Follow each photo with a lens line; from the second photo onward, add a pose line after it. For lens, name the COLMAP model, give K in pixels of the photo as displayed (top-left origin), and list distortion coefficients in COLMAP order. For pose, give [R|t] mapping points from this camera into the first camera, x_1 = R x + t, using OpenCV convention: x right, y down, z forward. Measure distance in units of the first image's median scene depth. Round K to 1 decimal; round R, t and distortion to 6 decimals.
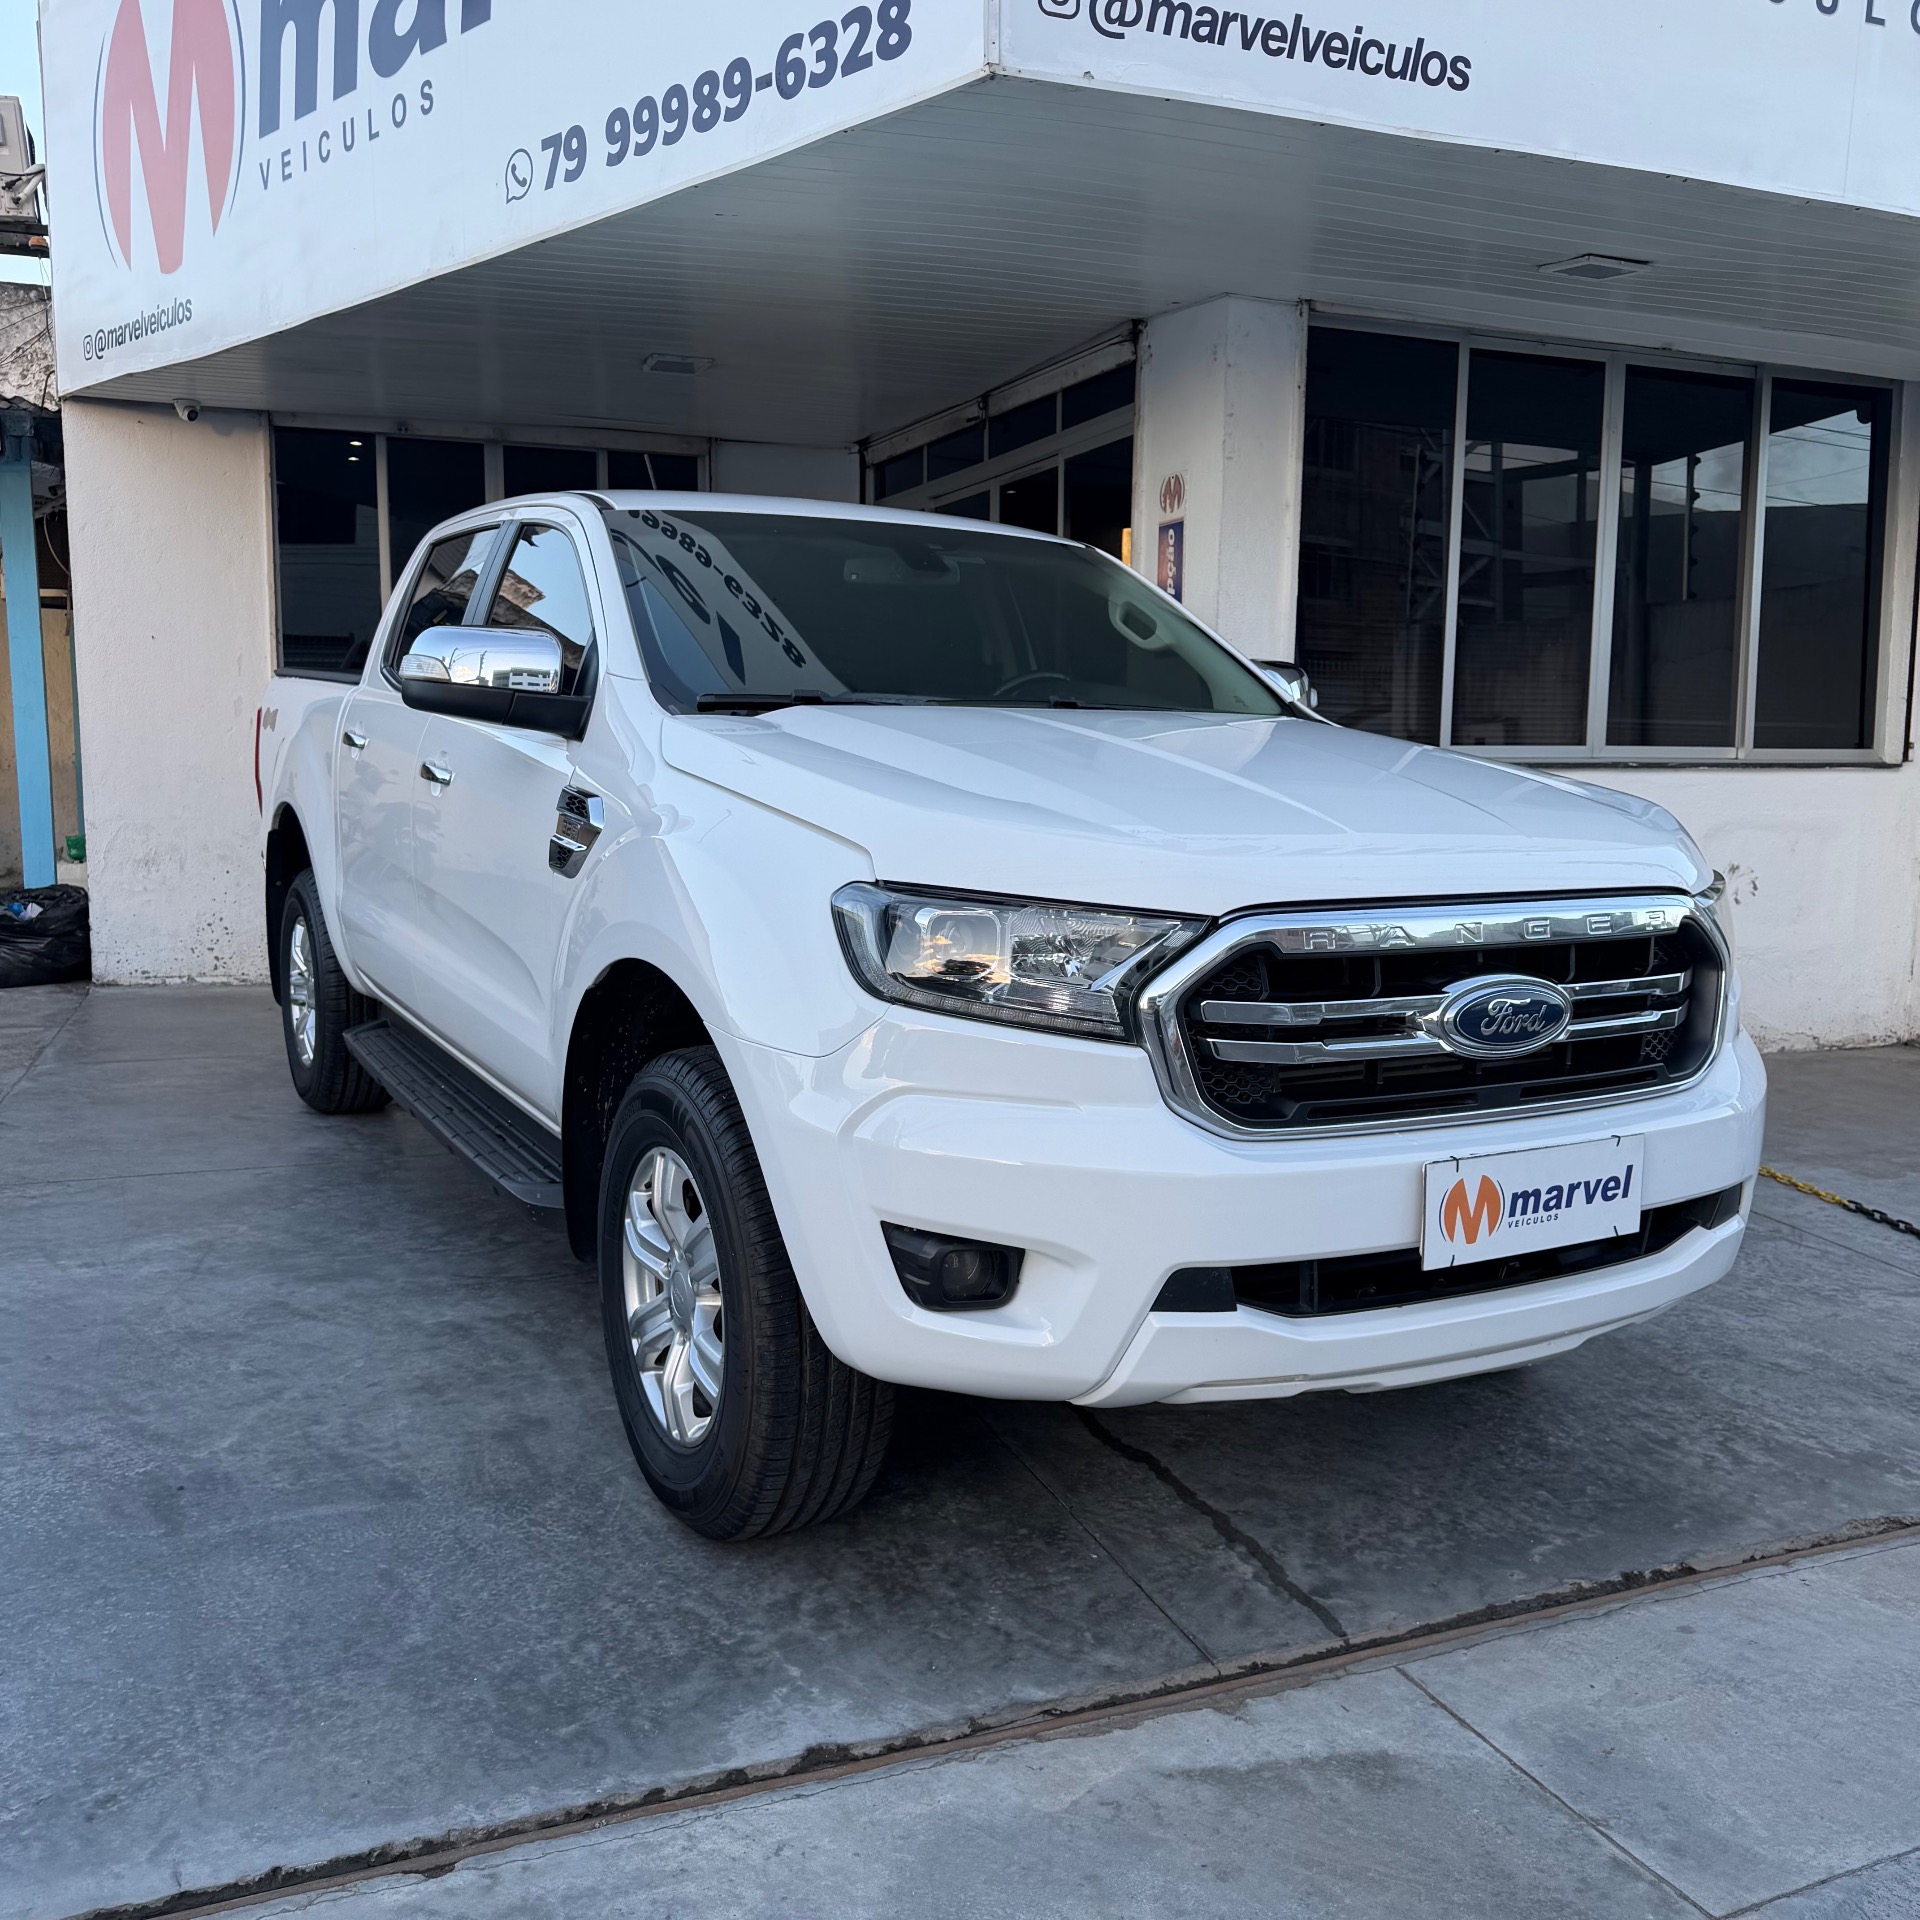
lens RADIAL K [[2071.9, 0, 974.7], [0, 2071.9, 959.8], [0, 0, 1]] dist [0.002084, 0.000000]
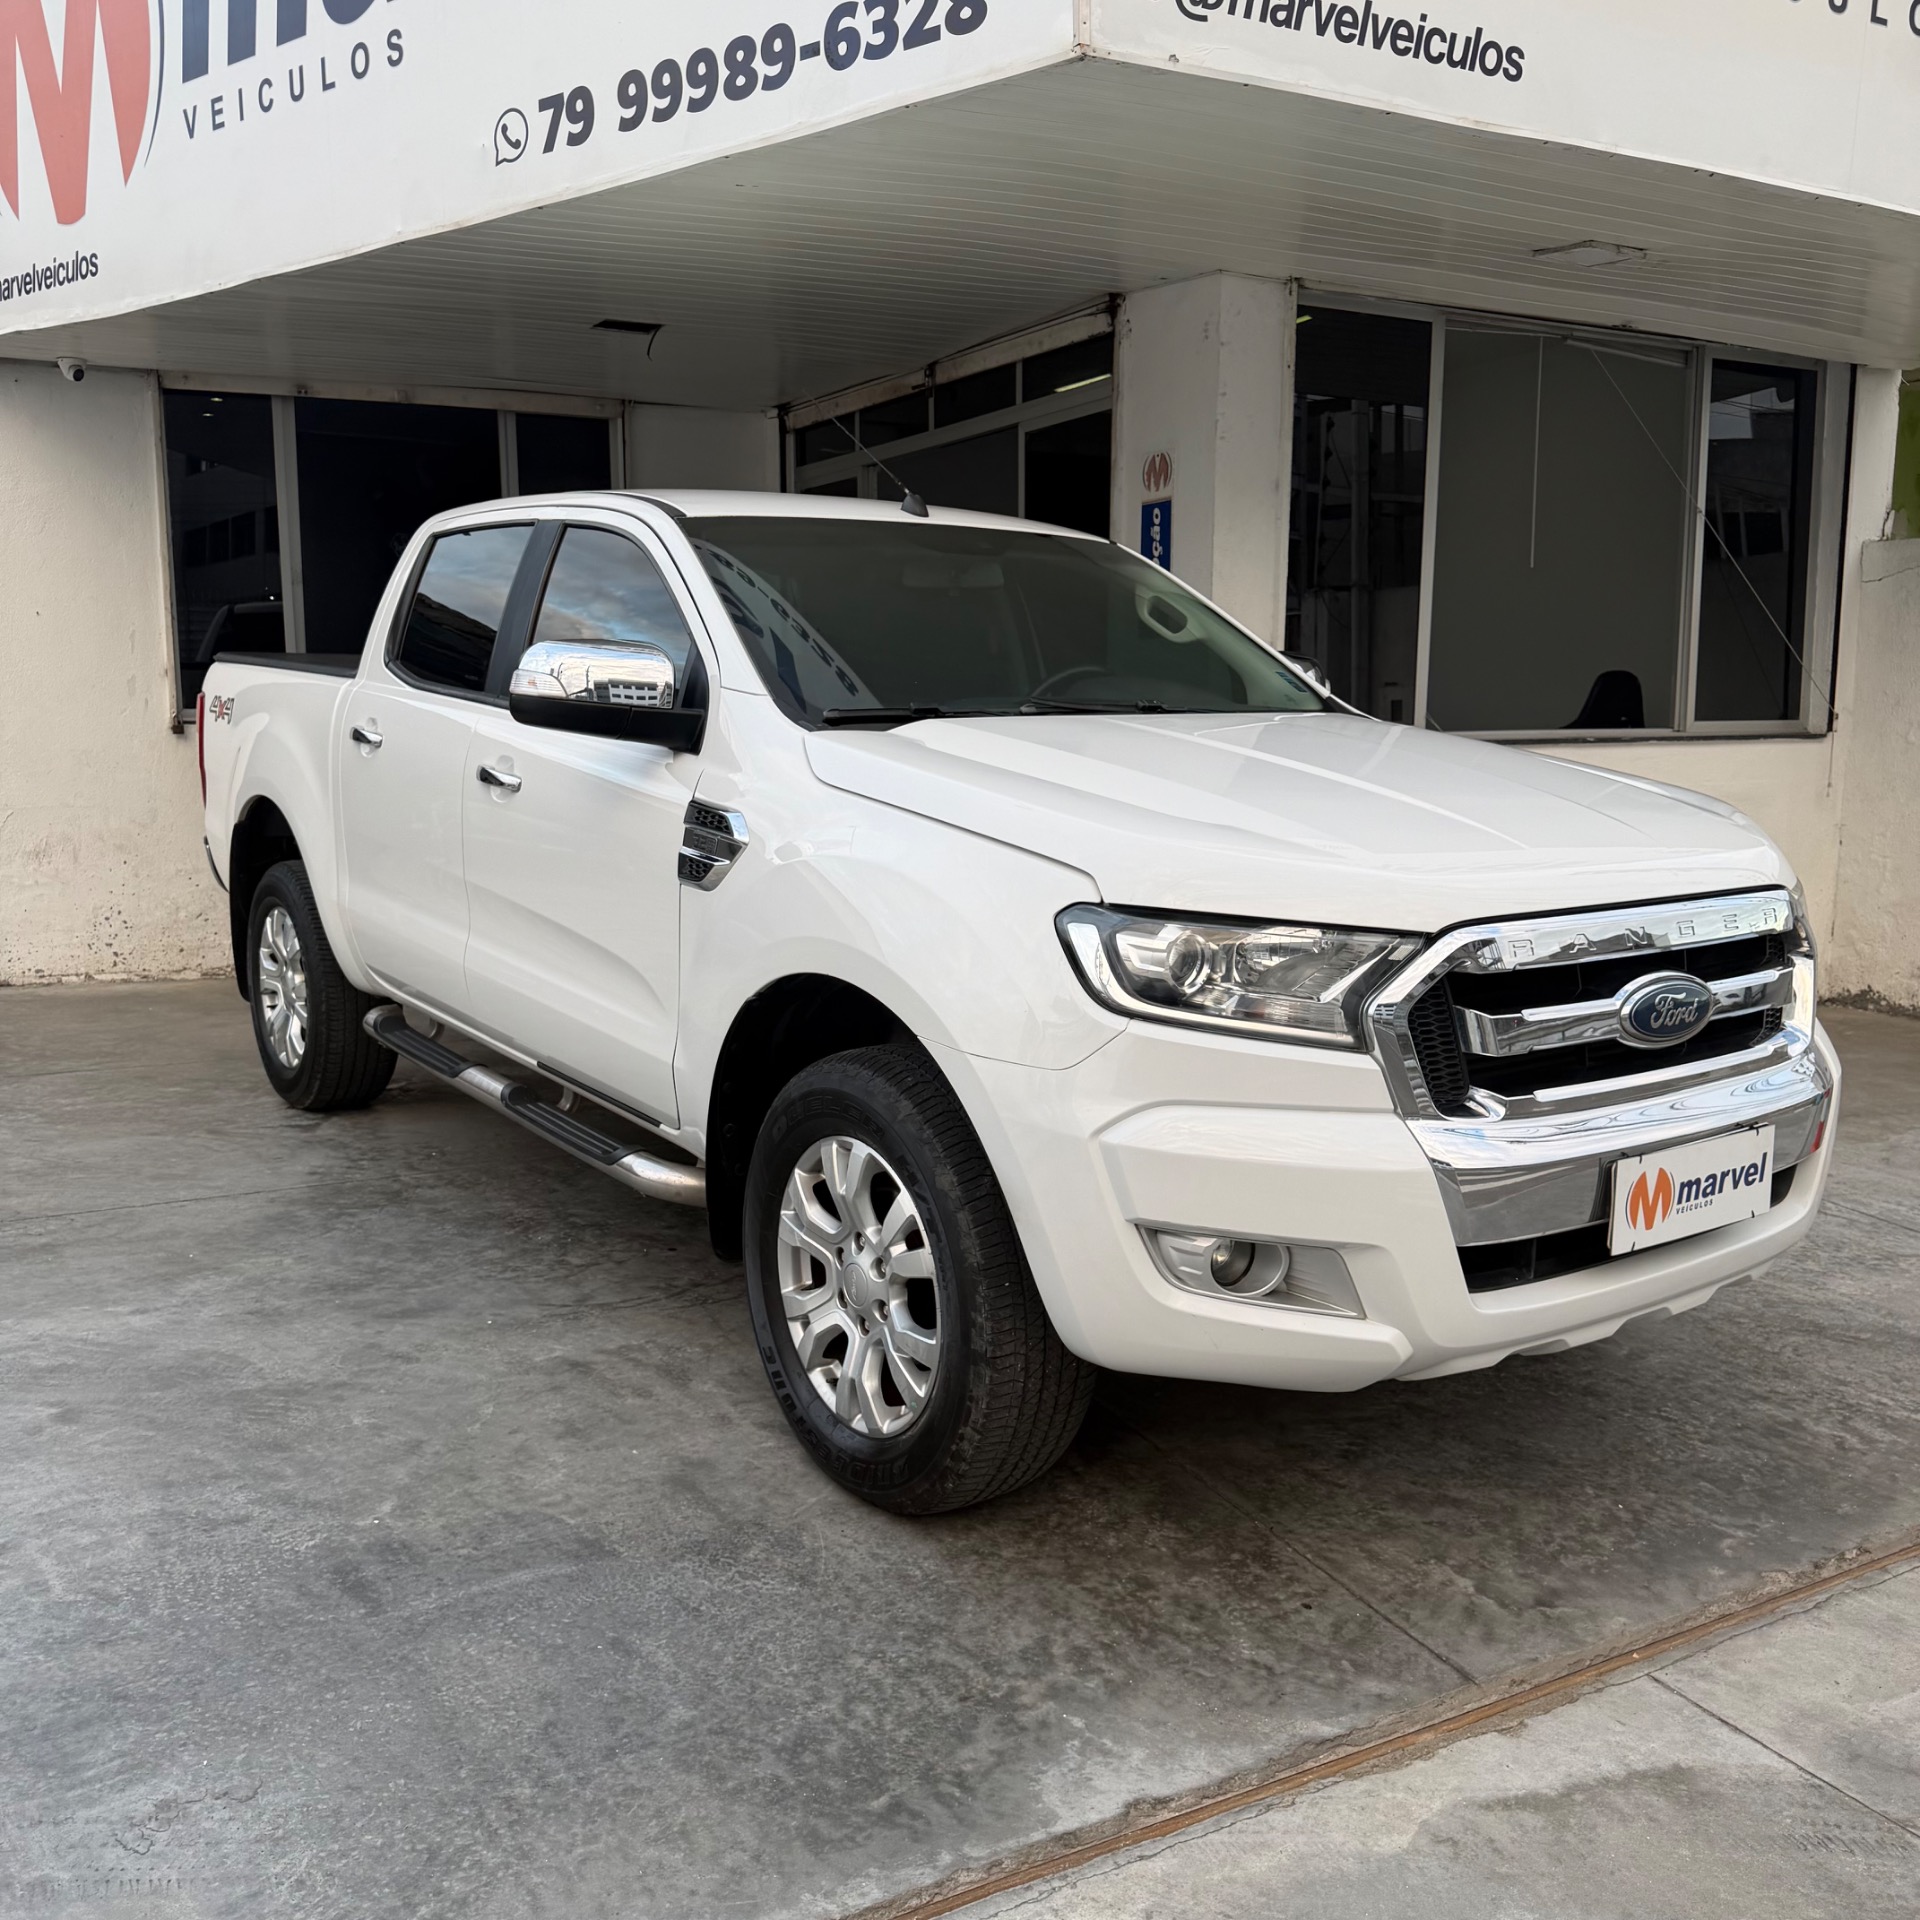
lens RADIAL K [[2071.9, 0, 960.4], [0, 2071.9, 967.0], [0, 0, 1]] dist [0.002084, 0.000000]
pose [[0.992355, -0.023894, 0.121084, -0.176299], [0.019886, 0.999217, 0.034203, -0.034591], [-0.121806, -0.031533, 0.992053, 0.029227]]
